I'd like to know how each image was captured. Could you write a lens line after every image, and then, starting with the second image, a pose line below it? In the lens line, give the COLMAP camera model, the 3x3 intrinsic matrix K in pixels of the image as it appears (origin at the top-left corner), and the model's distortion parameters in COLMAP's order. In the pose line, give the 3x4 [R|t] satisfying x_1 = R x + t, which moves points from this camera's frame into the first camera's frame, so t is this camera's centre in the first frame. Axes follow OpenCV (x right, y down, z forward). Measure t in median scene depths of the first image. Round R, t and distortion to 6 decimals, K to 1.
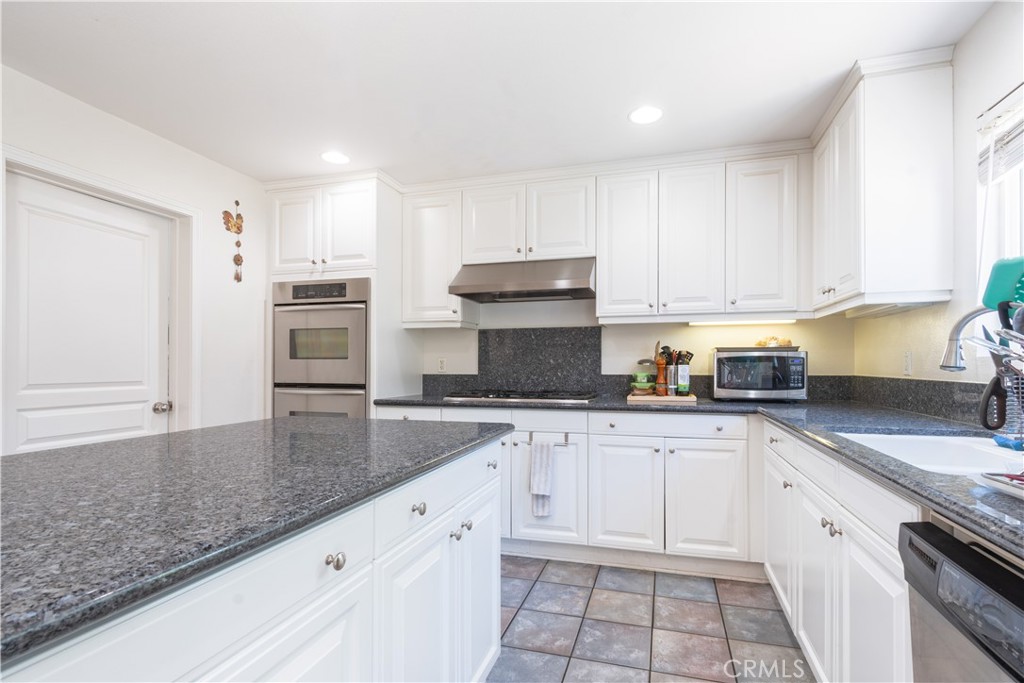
lens RADIAL K [[483.5, 0, 513.2], [0, 483.5, 376.7], [0, 0, 1]] dist [-0.000363, 0.000211]
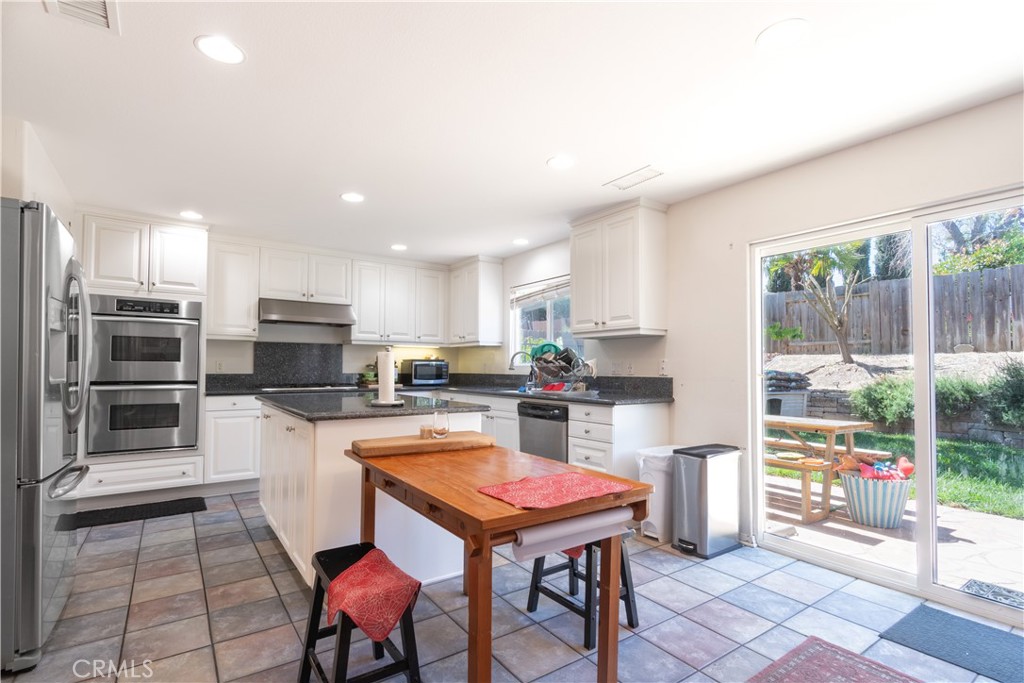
lens RADIAL K [[483.5, 0, 513.2], [0, 483.5, 376.7], [0, 0, 1]] dist [-0.000363, 0.000211]
pose [[0.627379, -0.007651, 0.778677, -0.802431], [0.014887, 0.999887, -0.002170, 0.020100], [-0.778572, 0.012954, 0.627422, -0.526197]]
